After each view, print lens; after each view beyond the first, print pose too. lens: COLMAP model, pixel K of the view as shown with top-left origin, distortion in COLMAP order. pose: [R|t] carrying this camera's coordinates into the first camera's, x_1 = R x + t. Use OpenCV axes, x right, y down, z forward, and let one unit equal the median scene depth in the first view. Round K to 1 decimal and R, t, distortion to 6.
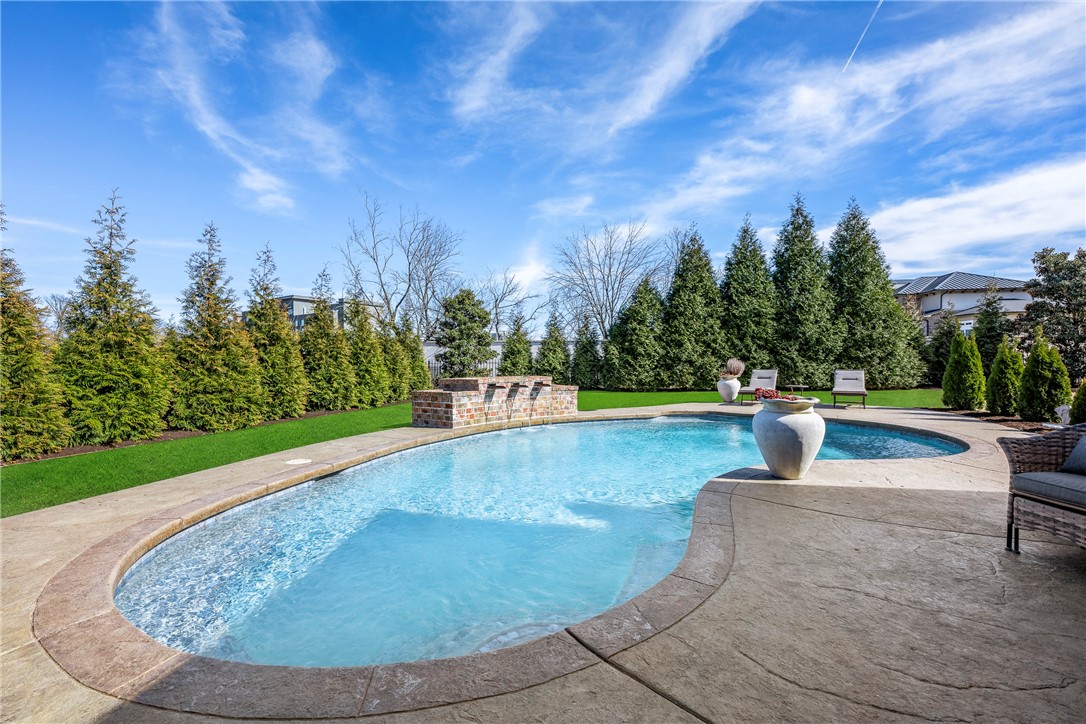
lens RADIAL K [[449.2, 0, 543.1], [0, 449.2, 358.1], [0, 0, 1]] dist [-0.001344, -0.000051]
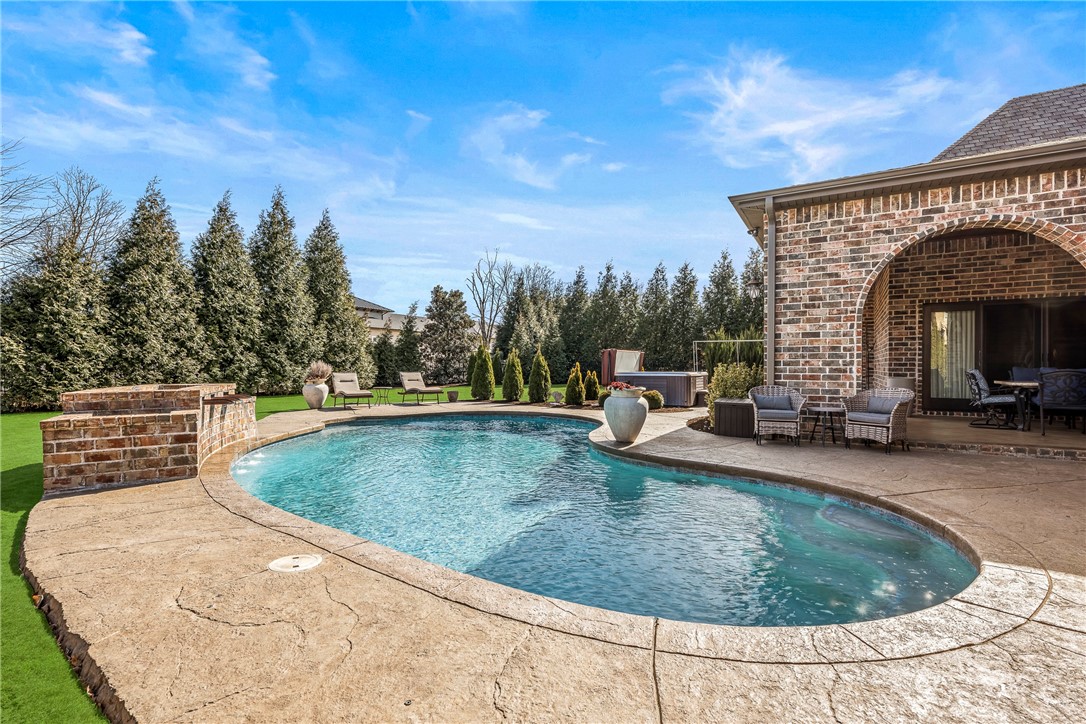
lens RADIAL K [[478.9, 0, 542.8], [0, 478.9, 366.5], [0, 0, 1]] dist [0.000341, 0.000096]
pose [[0.402254, 0.003735, 0.915521, -0.142024], [-0.011082, 0.999938, 0.000790, 0.003197], [-0.915461, -0.010464, 0.402270, 0.089622]]
